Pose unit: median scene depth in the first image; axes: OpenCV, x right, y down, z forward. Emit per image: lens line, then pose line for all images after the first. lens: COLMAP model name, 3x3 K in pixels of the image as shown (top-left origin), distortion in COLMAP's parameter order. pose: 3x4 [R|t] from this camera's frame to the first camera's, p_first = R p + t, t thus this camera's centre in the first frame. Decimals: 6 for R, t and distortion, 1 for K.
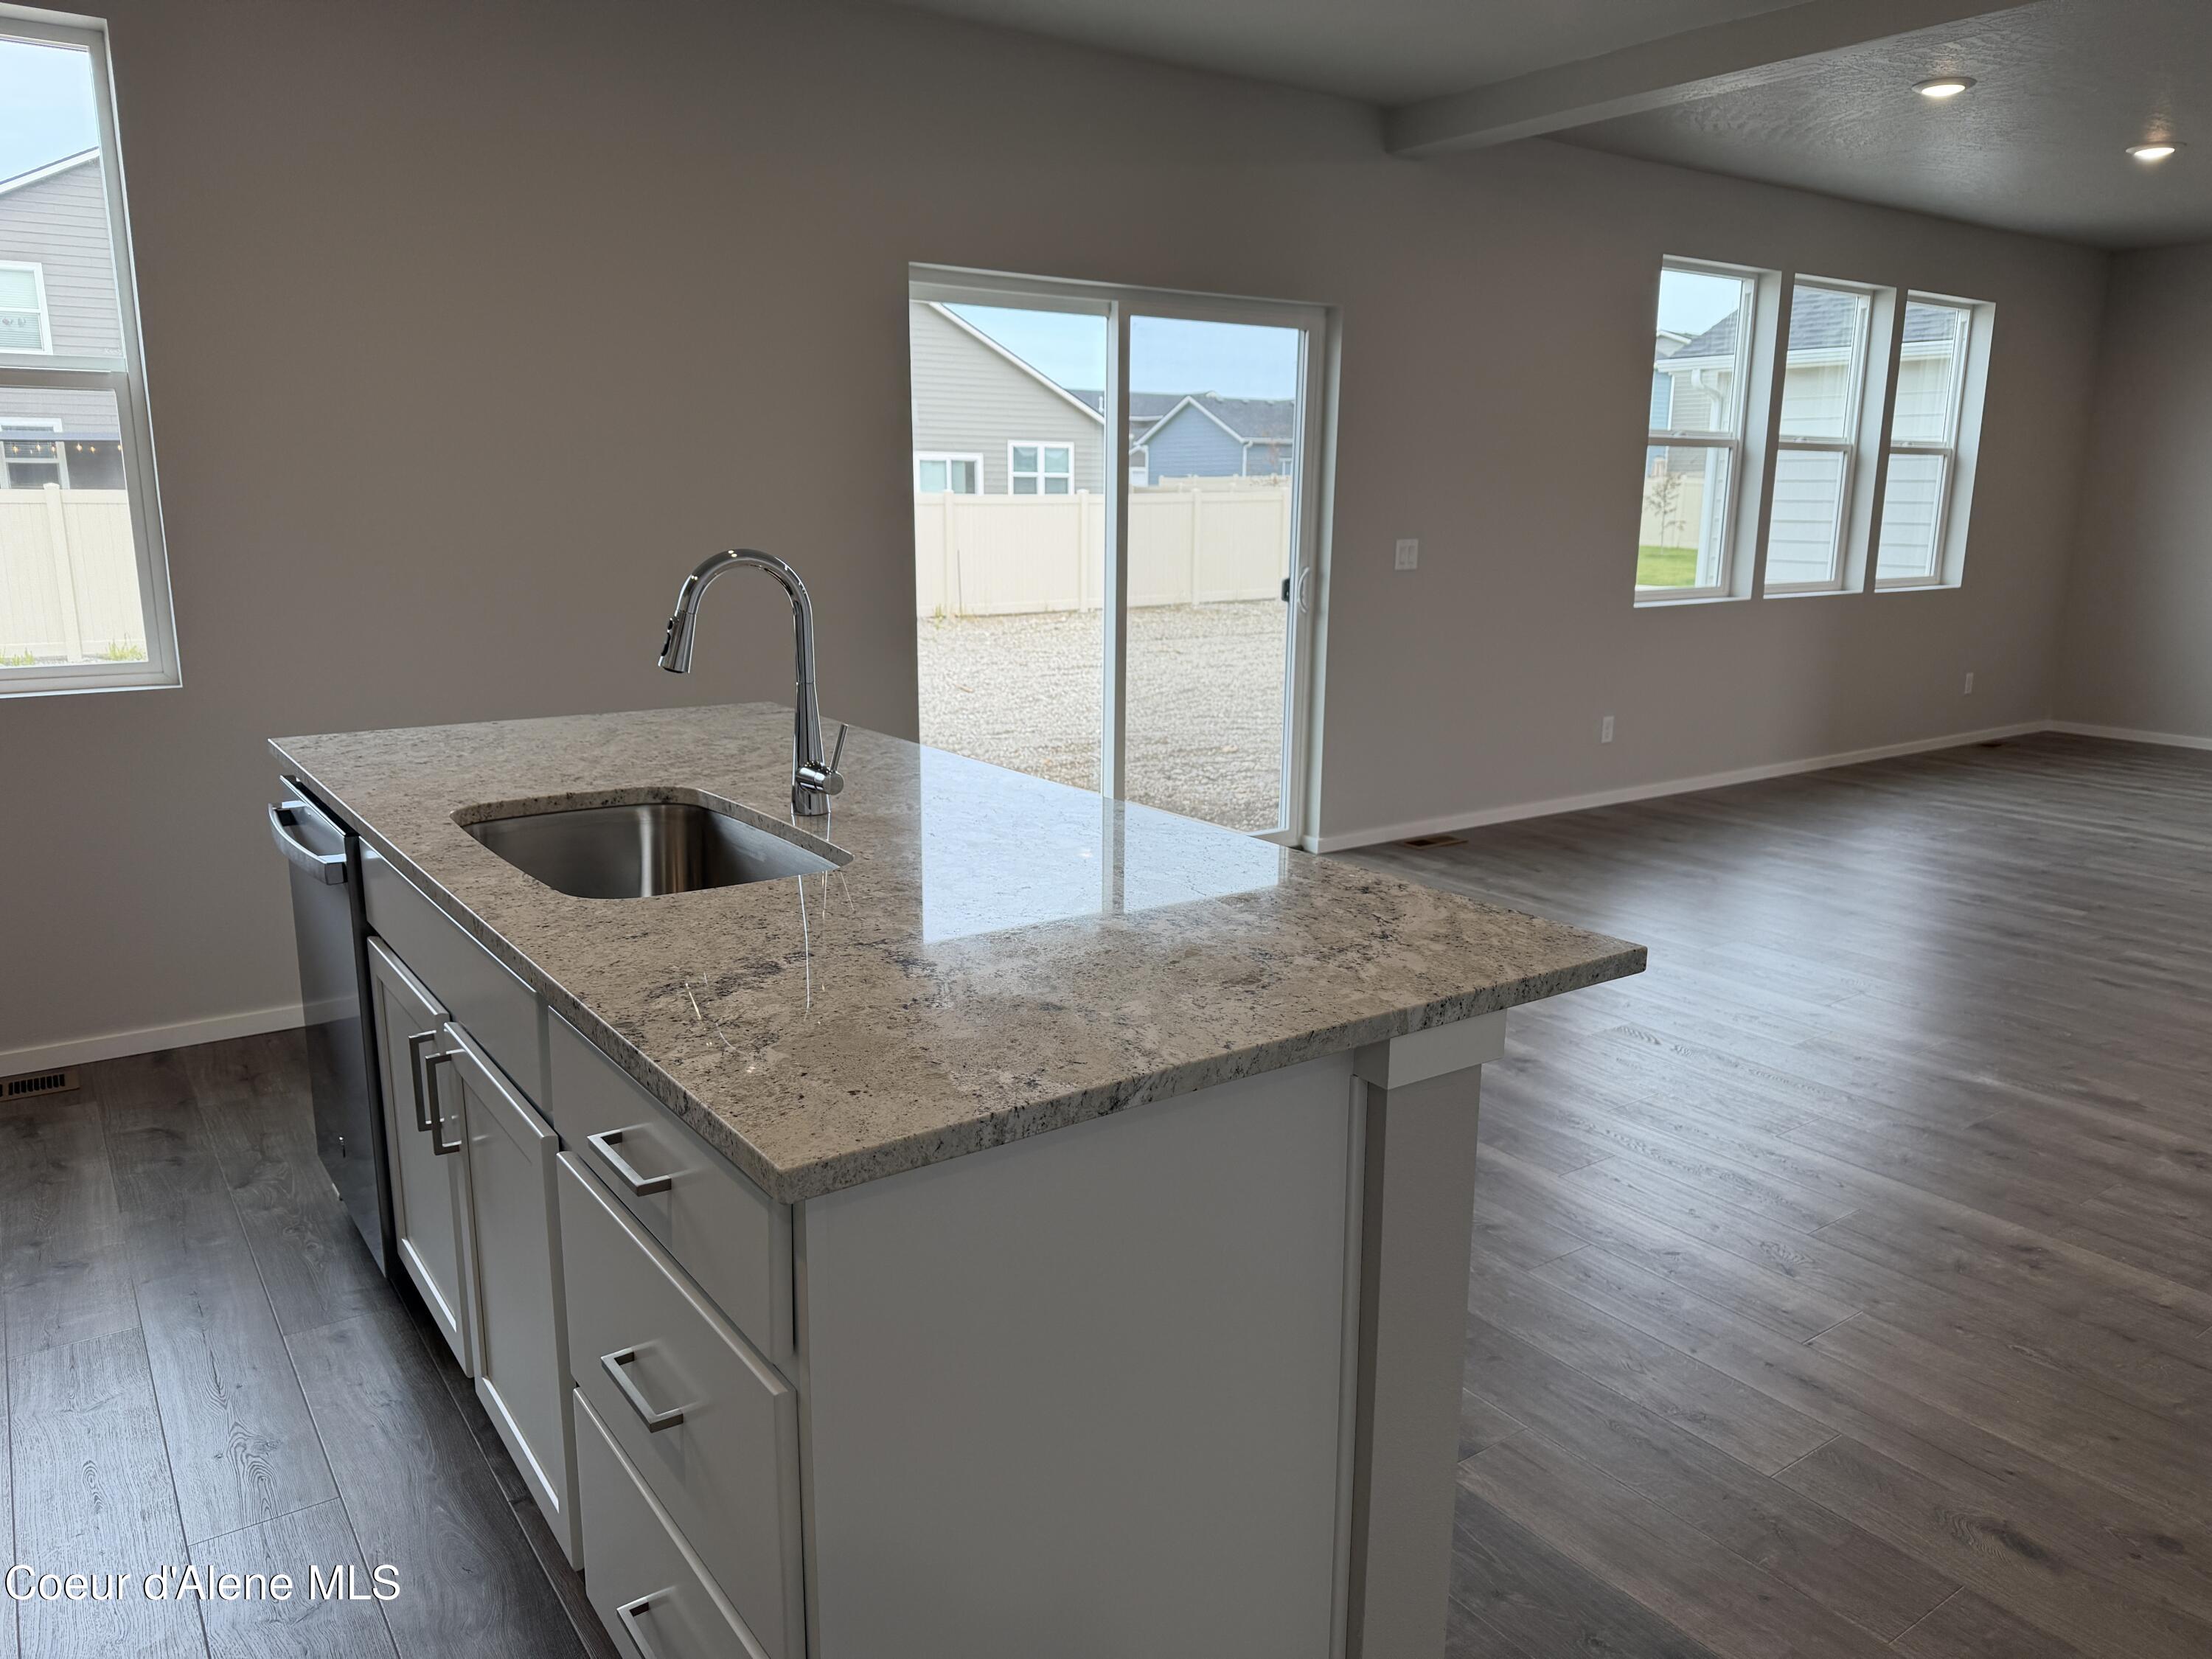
lens RADIAL K [[1561.2, 0, 1106.0], [0, 1561.2, 829.5], [0, 0, 1]] dist [0.020940, -0.027584]
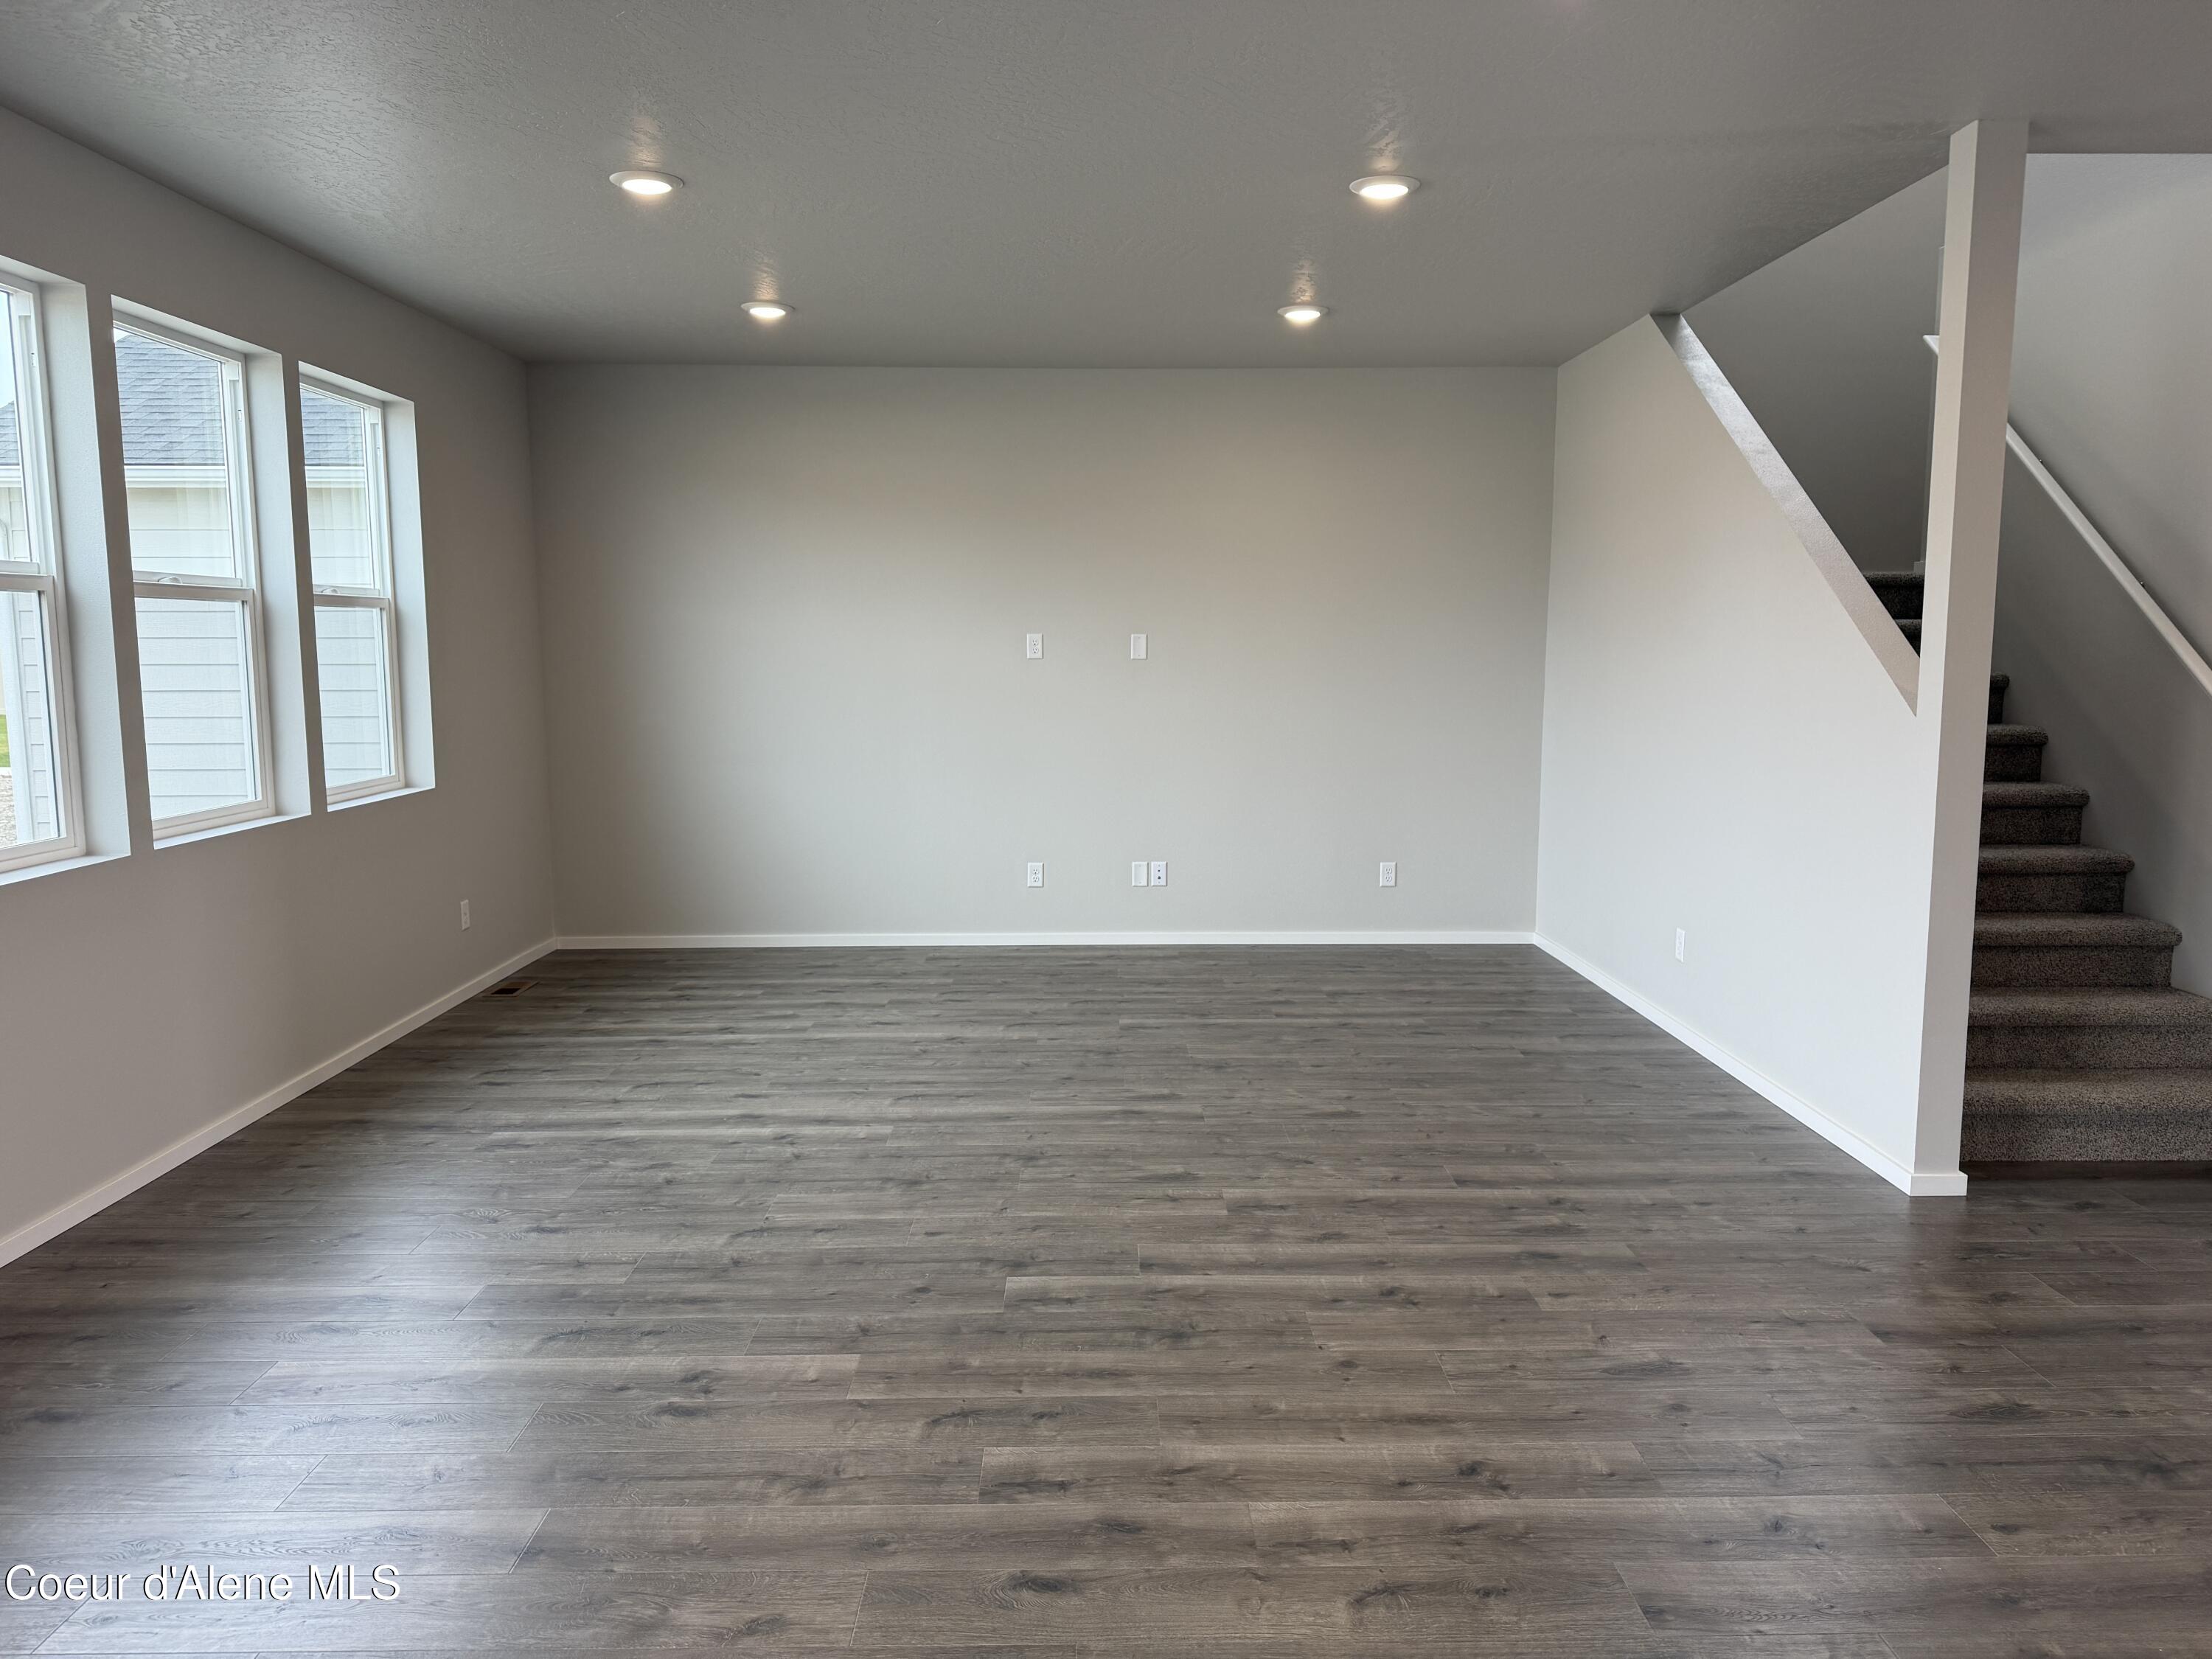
lens RADIAL K [[1542.6, 0, 1106.0], [0, 1542.6, 829.5], [0, 0, 1]] dist [0.139270, -0.199812]
pose [[0.568582, -0.105241, 0.815867, 0.263658], [0.181289, 0.983430, 0.000515, -0.165270], [-0.802402, 0.147615, 0.578240, 0.690860]]
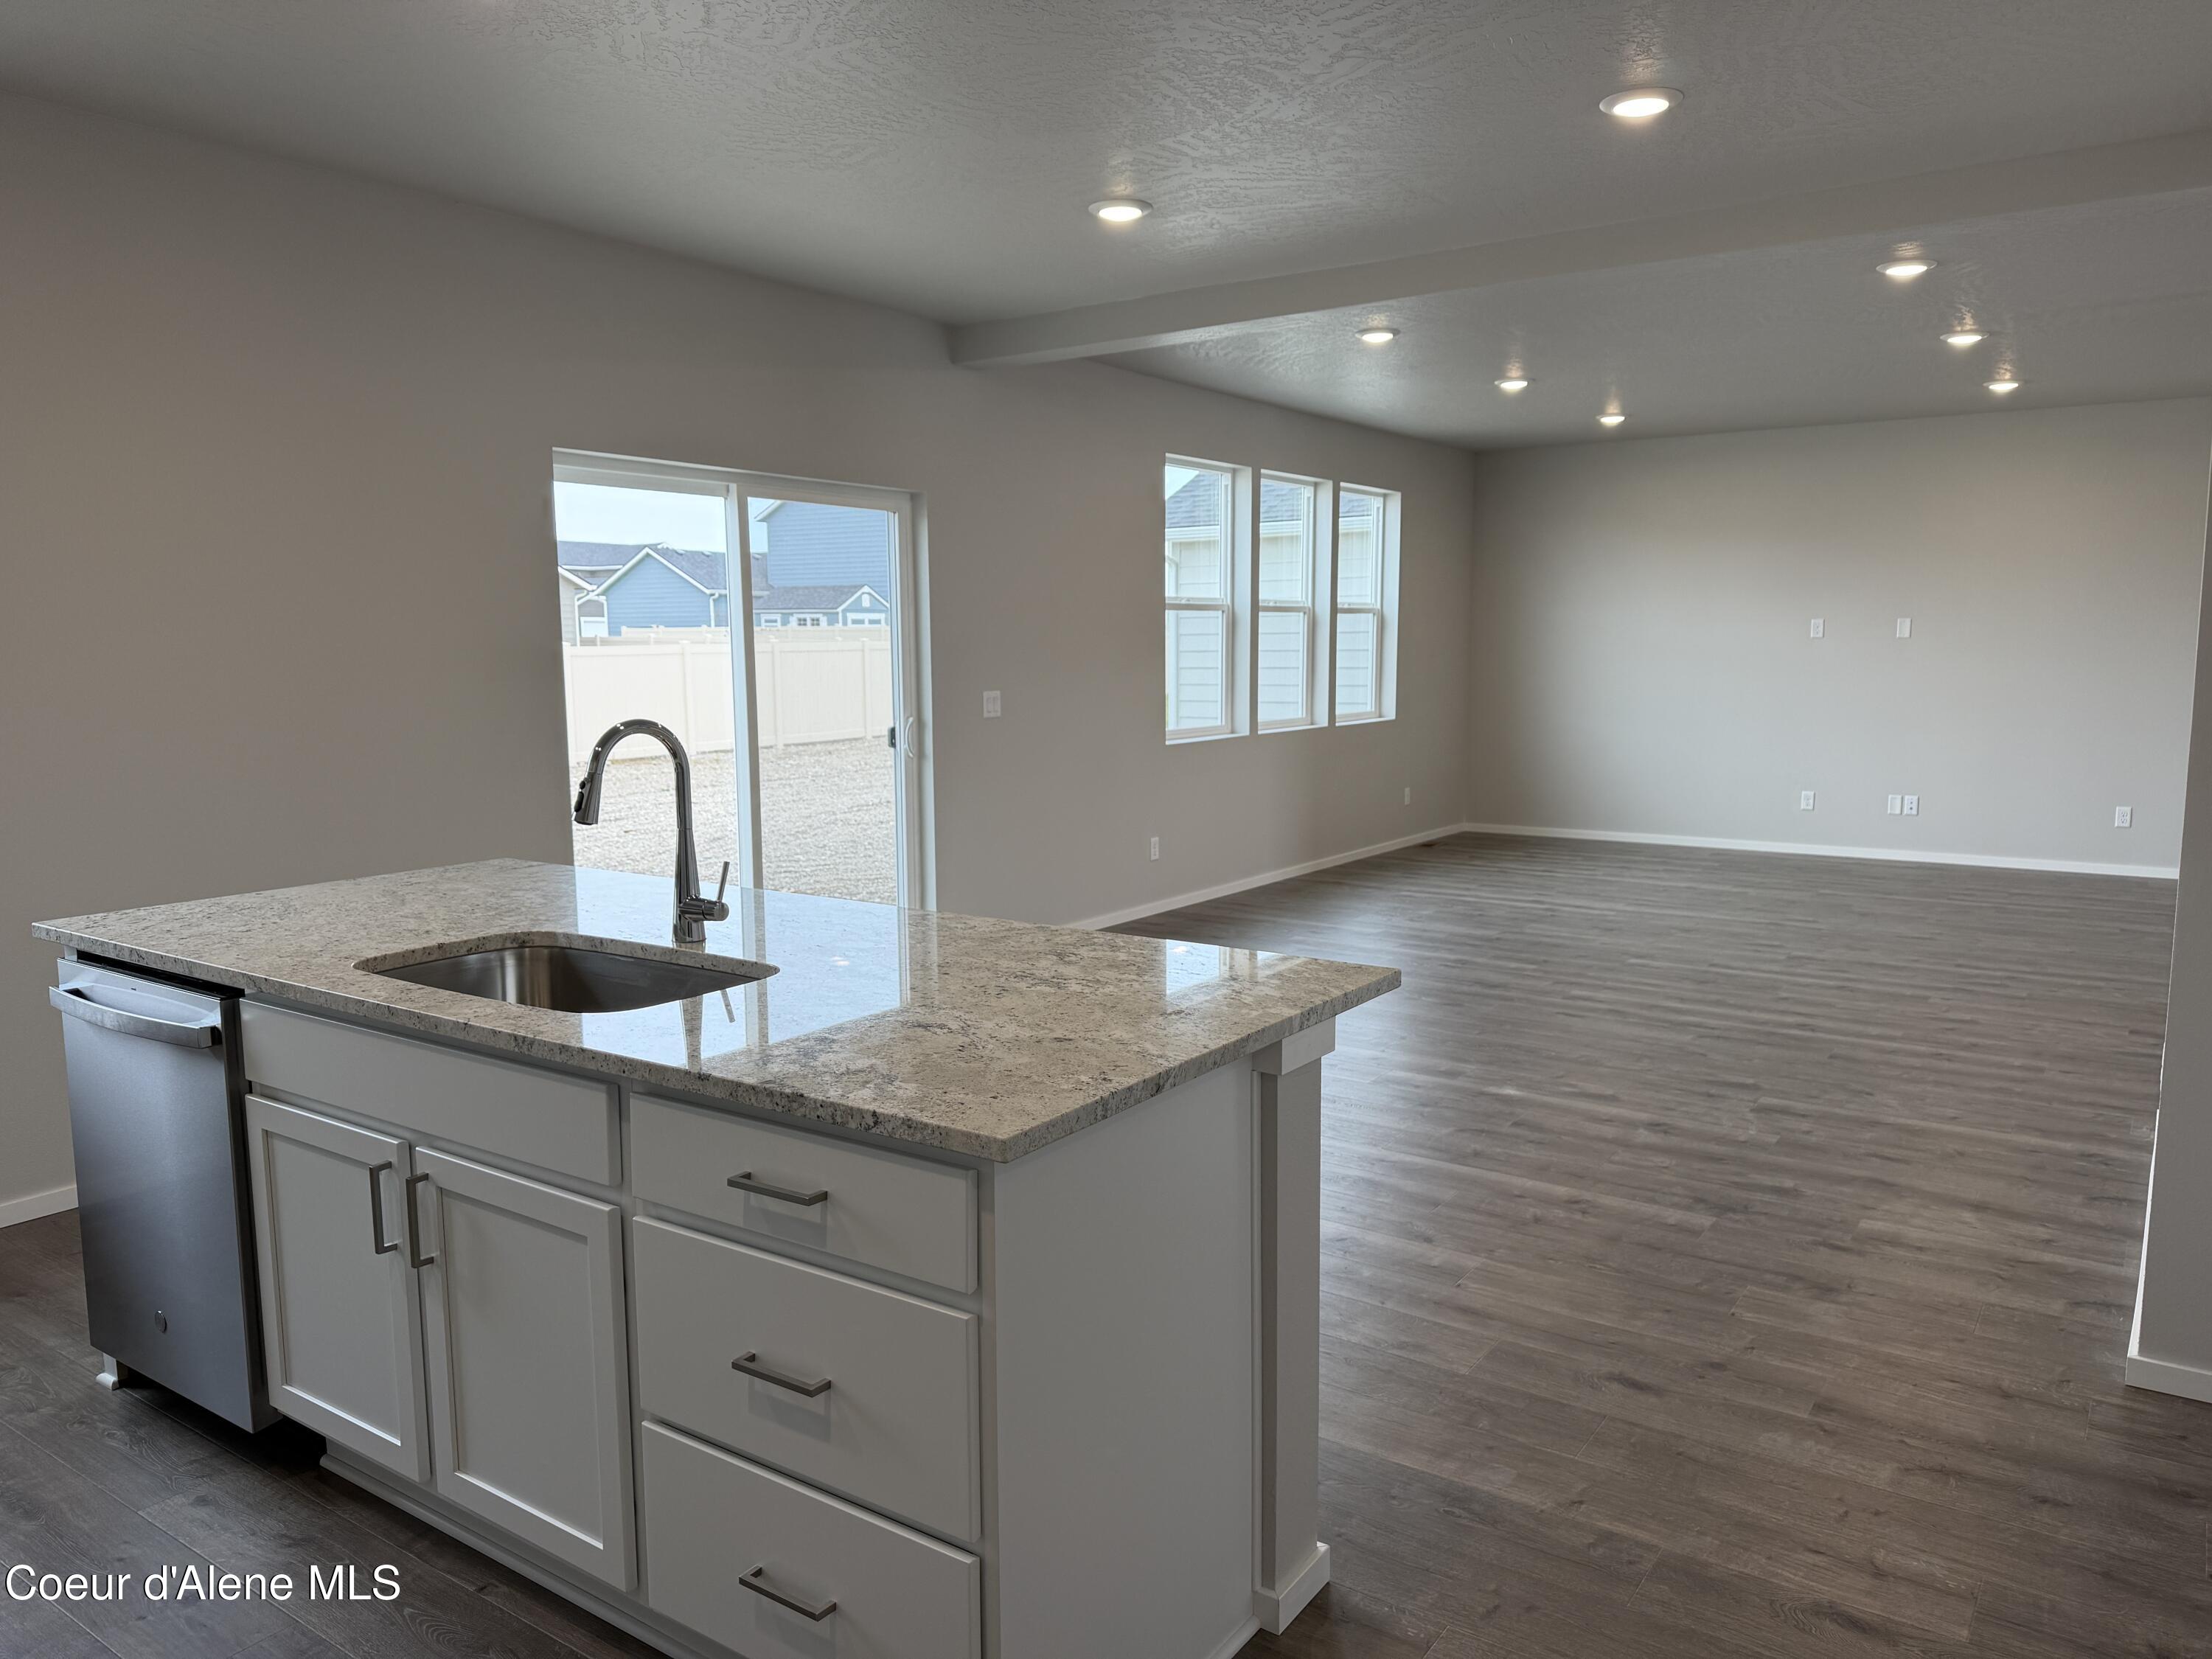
lens RADIAL K [[1542.6, 0, 1106.0], [0, 1542.6, 829.5], [0, 0, 1]] dist [0.139270, -0.199812]
pose [[0.940666, -0.053535, 0.335084, -0.164815], [0.083916, 0.993505, -0.076846, 0.013125], [-0.328794, 0.100405, 0.939049, -0.122081]]
